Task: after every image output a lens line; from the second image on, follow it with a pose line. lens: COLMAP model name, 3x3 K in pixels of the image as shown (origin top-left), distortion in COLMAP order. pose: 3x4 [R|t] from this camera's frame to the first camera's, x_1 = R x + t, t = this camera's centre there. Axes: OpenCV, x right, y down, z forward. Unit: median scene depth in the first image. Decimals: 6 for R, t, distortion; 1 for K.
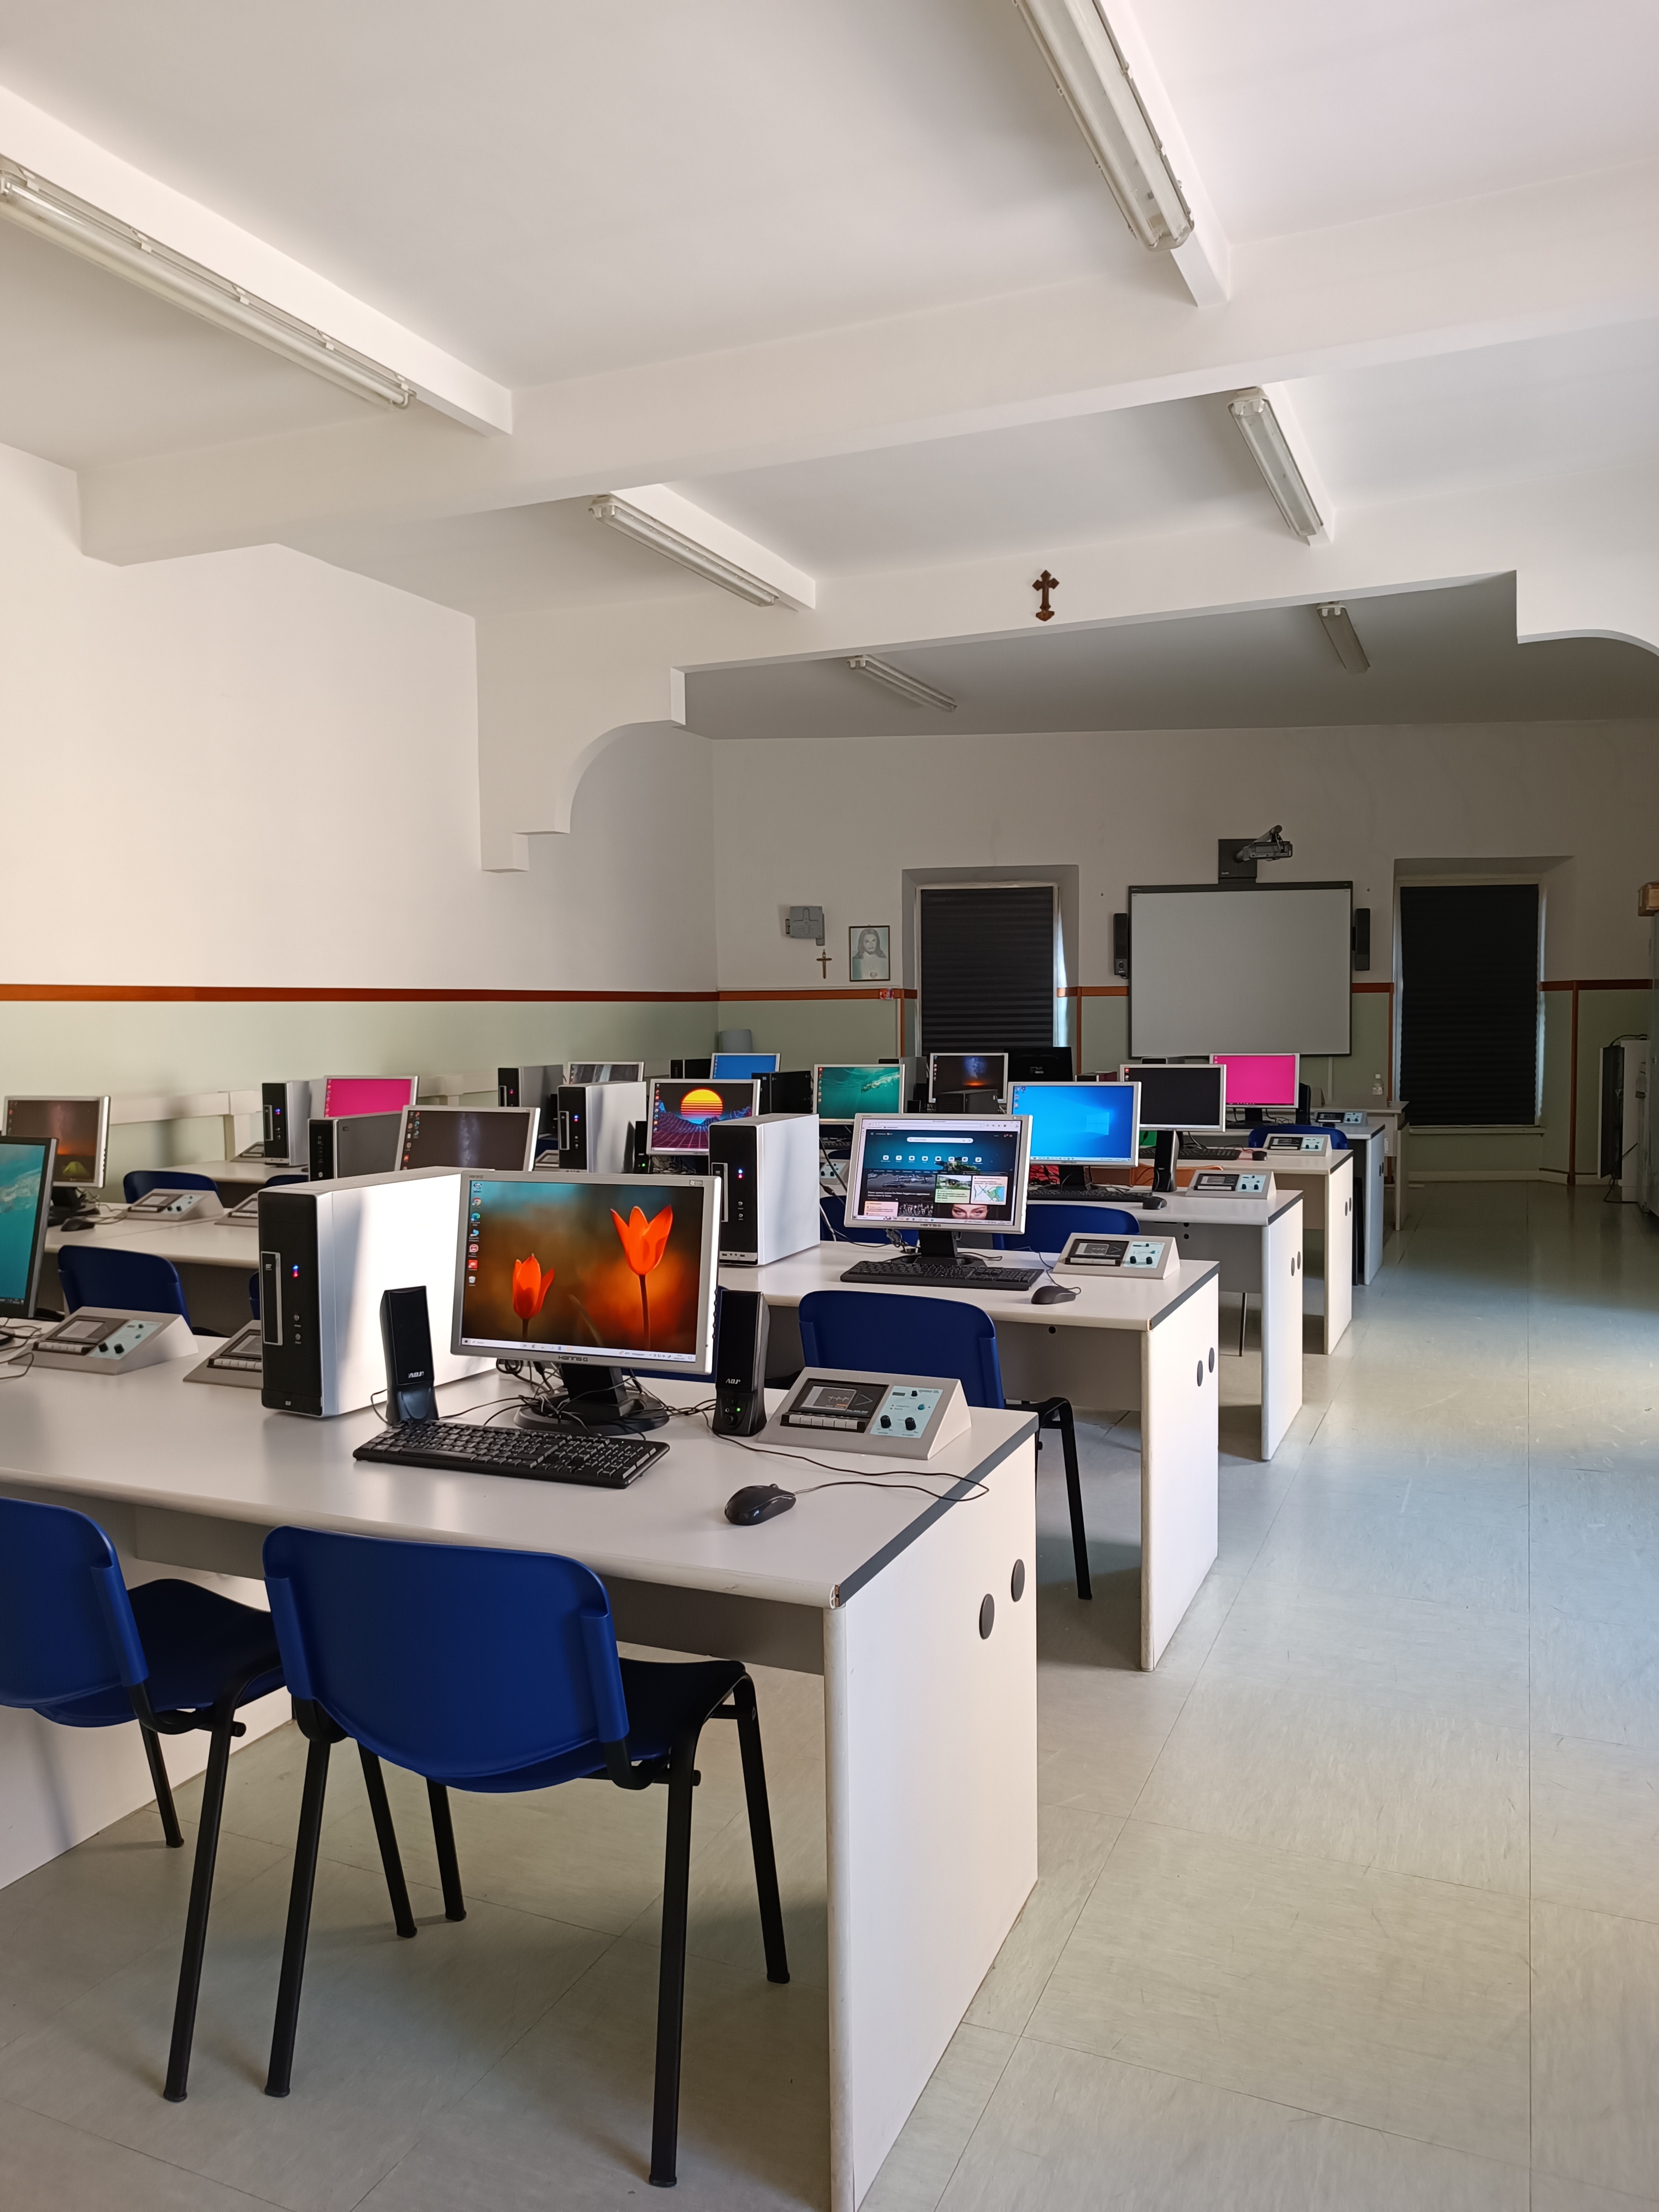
lens RADIAL K [[1592.2, 0, 821.5], [0, 1592.2, 1113.9], [0, 0, 1]] dist [0.050751, -0.051393]
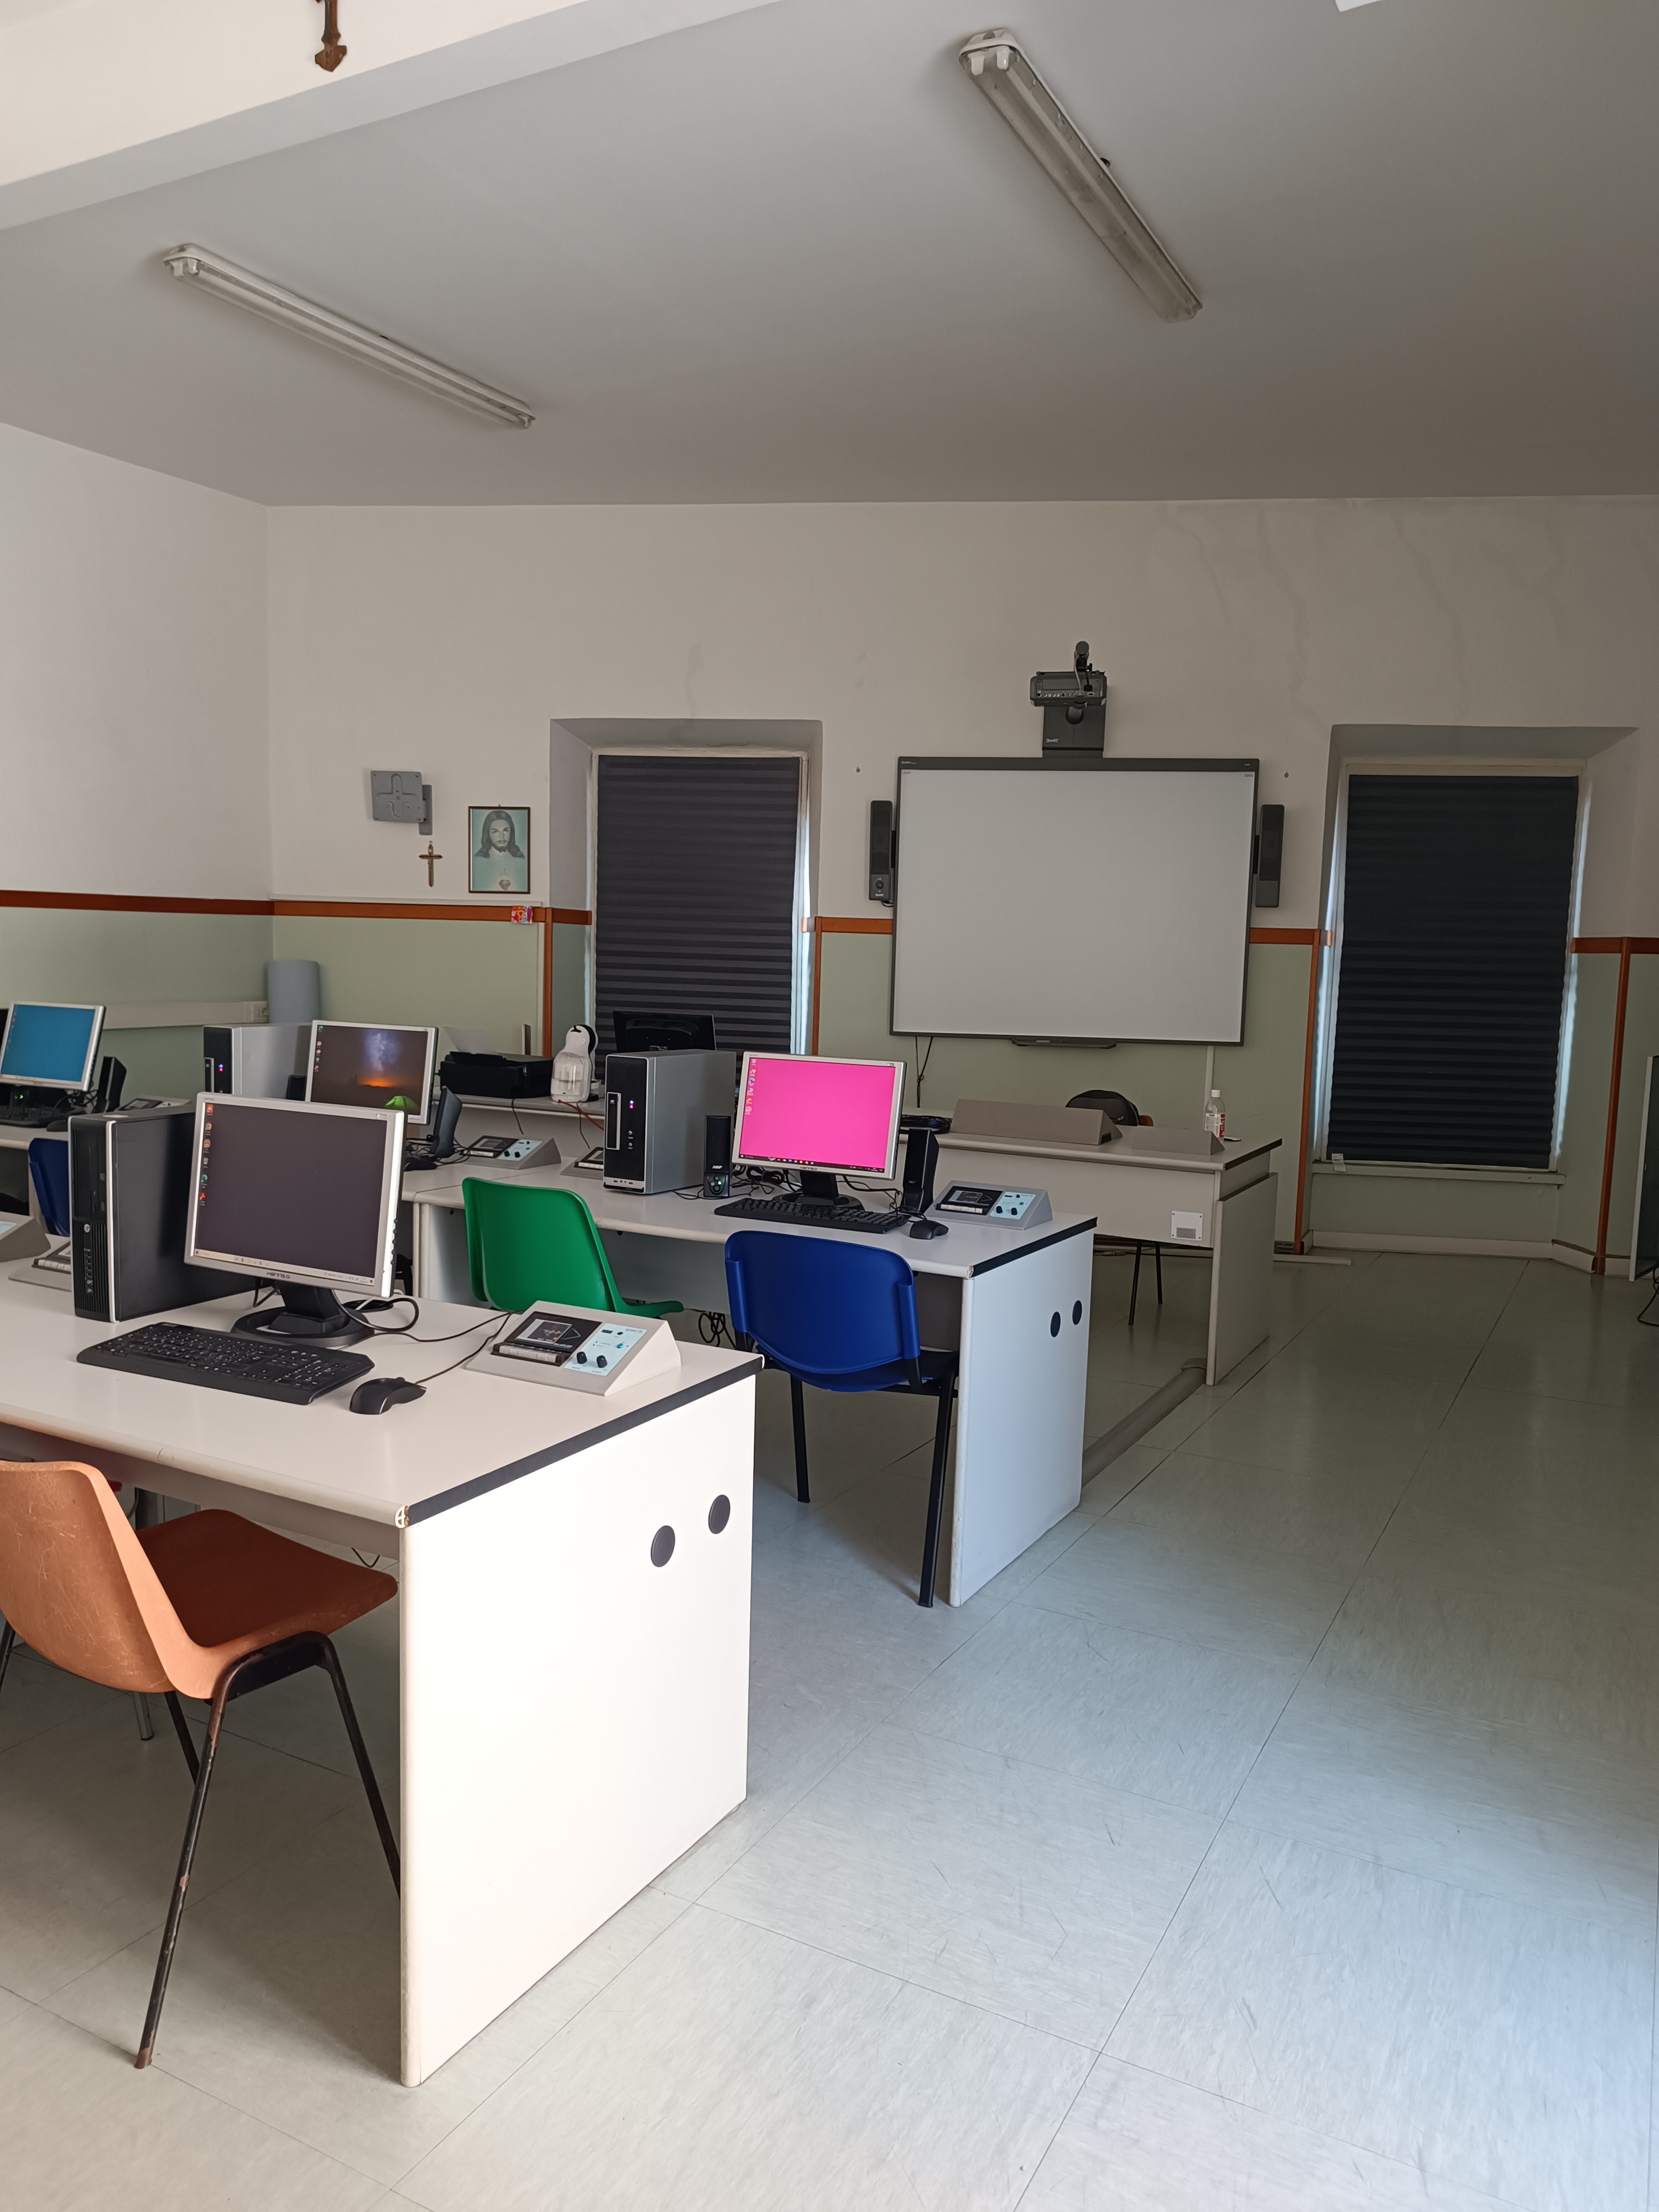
lens RADIAL K [[1592.2, 0, 821.5], [0, 1592.2, 1113.9], [0, 0, 1]] dist [0.050751, -0.051393]
pose [[0.995661, 0.049586, -0.078747, 0.217662], [-0.046161, 0.997932, 0.044741, -0.029925], [0.080803, -0.040911, 0.995890, 0.369954]]
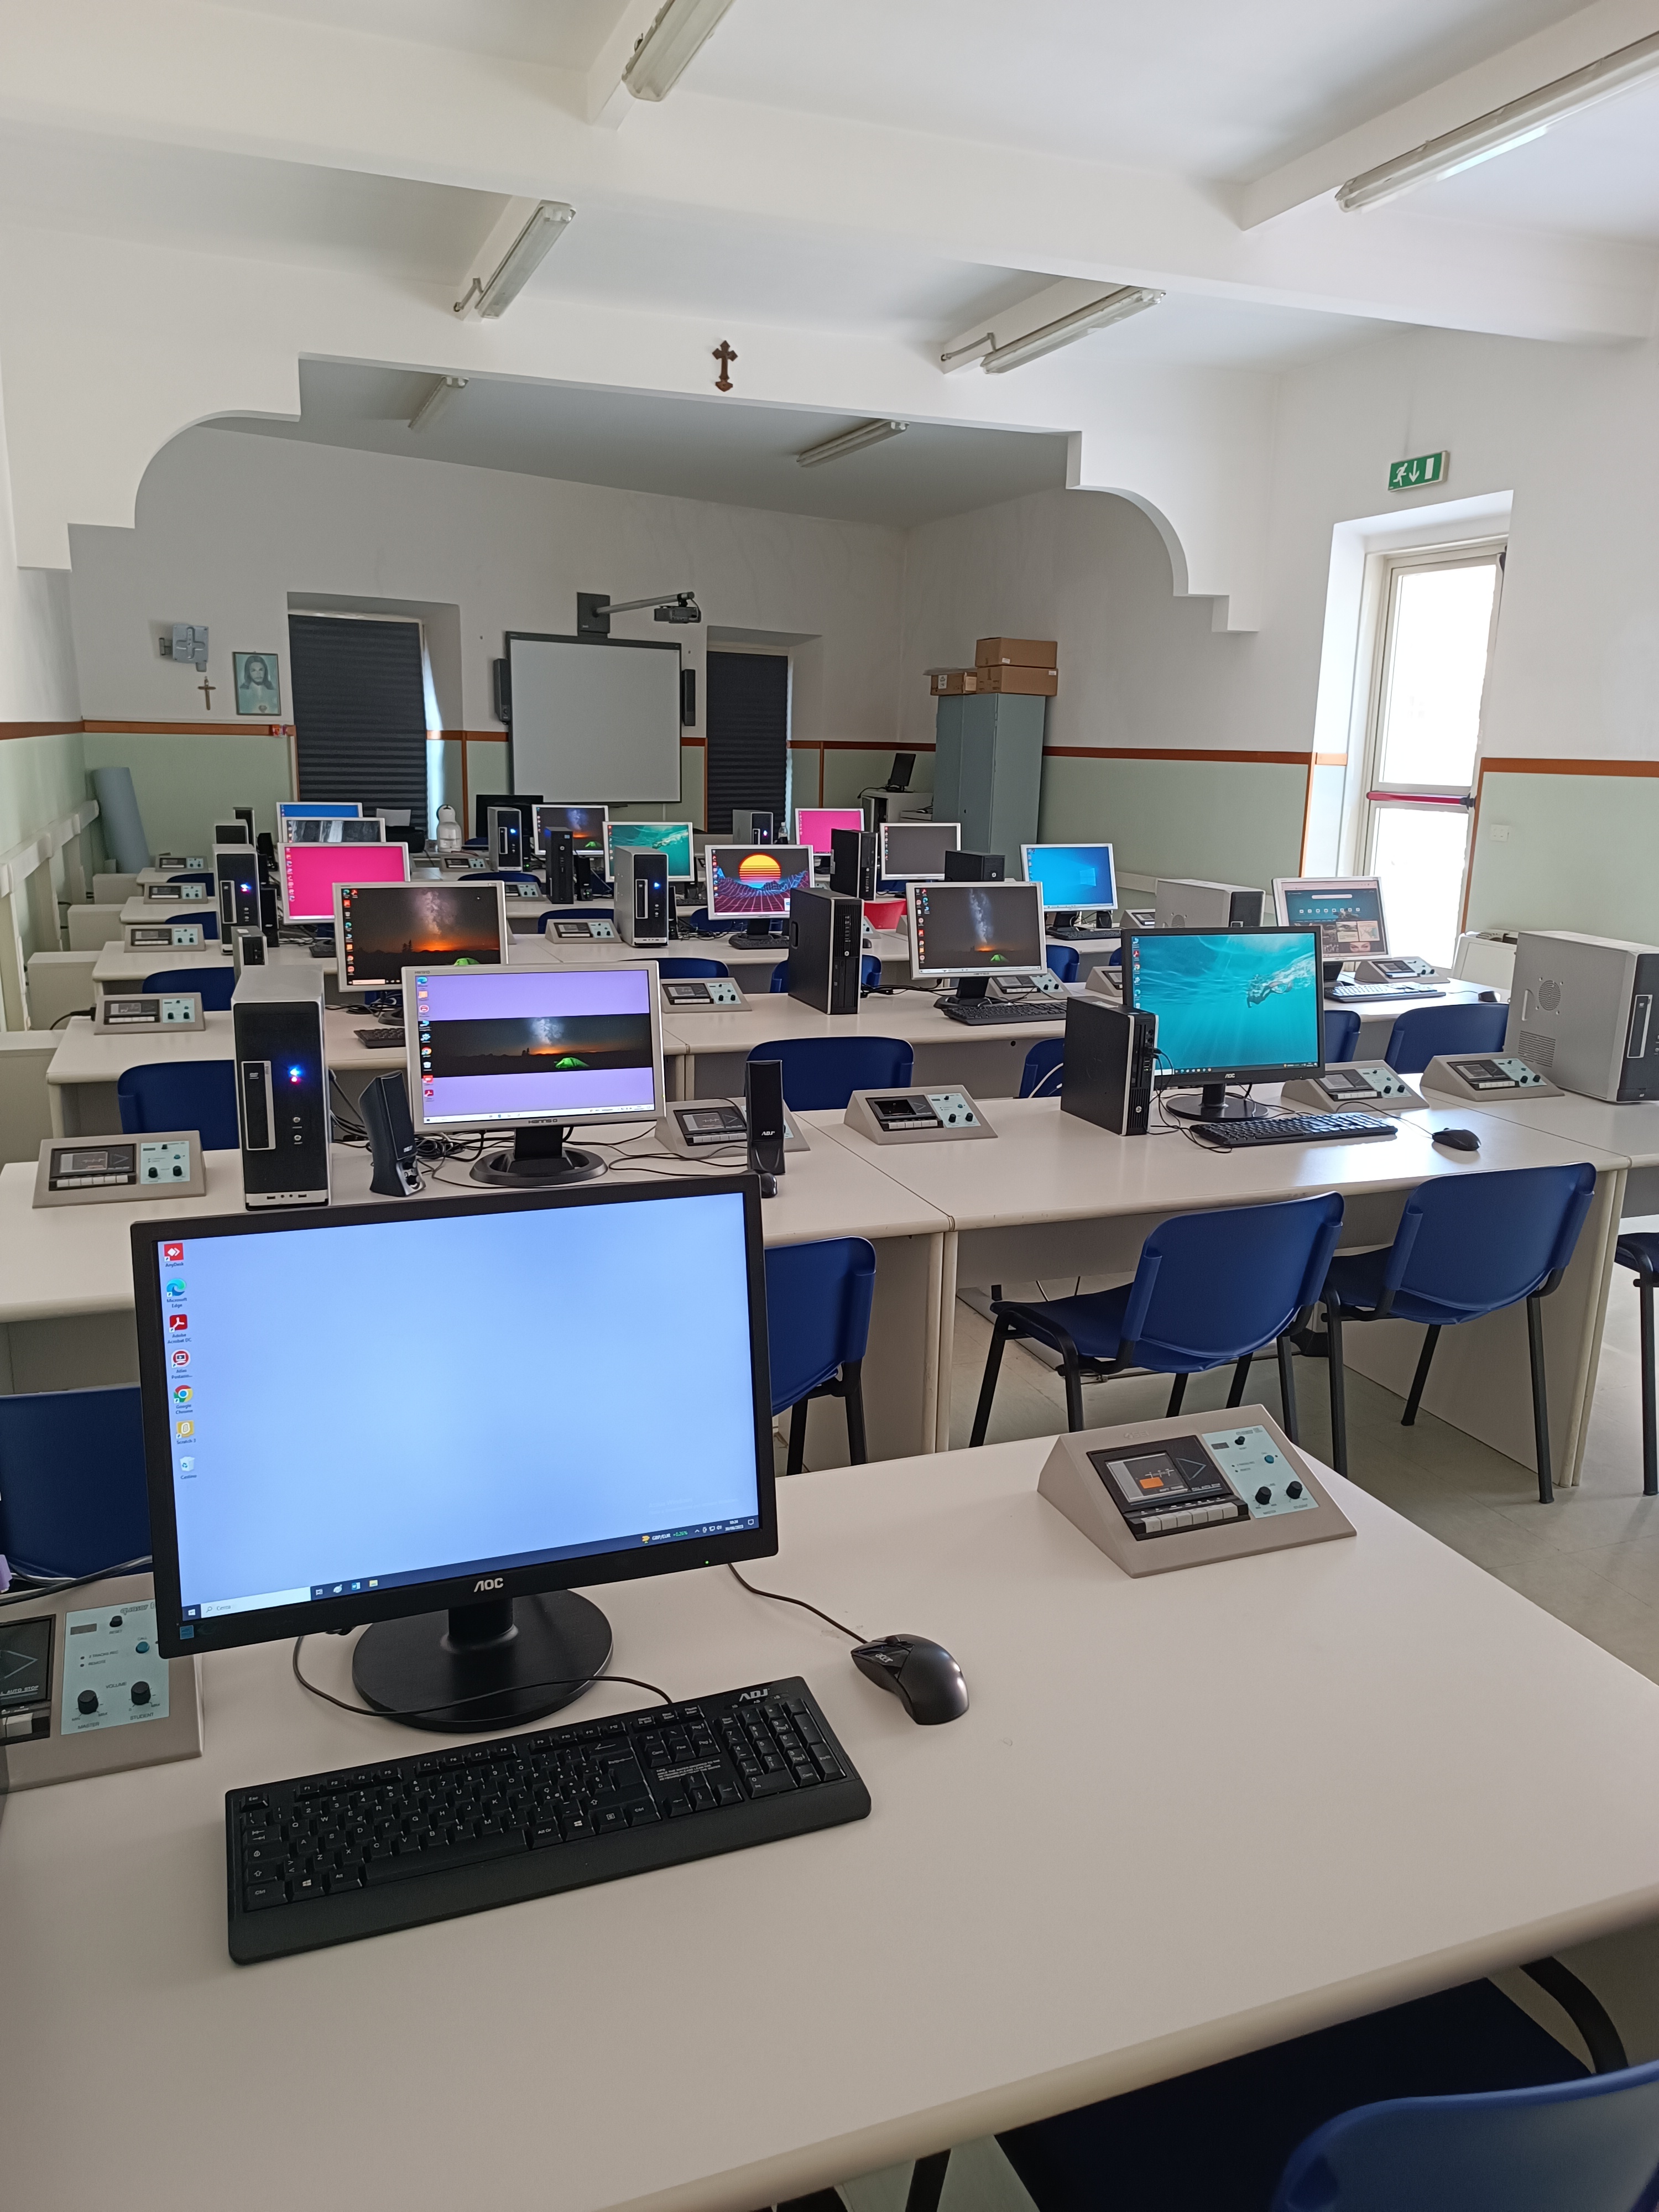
lens RADIAL K [[1592.2, 0, 821.5], [0, 1592.2, 1113.9], [0, 0, 1]] dist [0.050751, -0.051393]
pose [[0.714936, -0.132238, 0.686571, -0.404784], [0.013579, 0.984393, 0.175460, -0.015899], [-0.699058, -0.116119, 0.705573, 0.101754]]
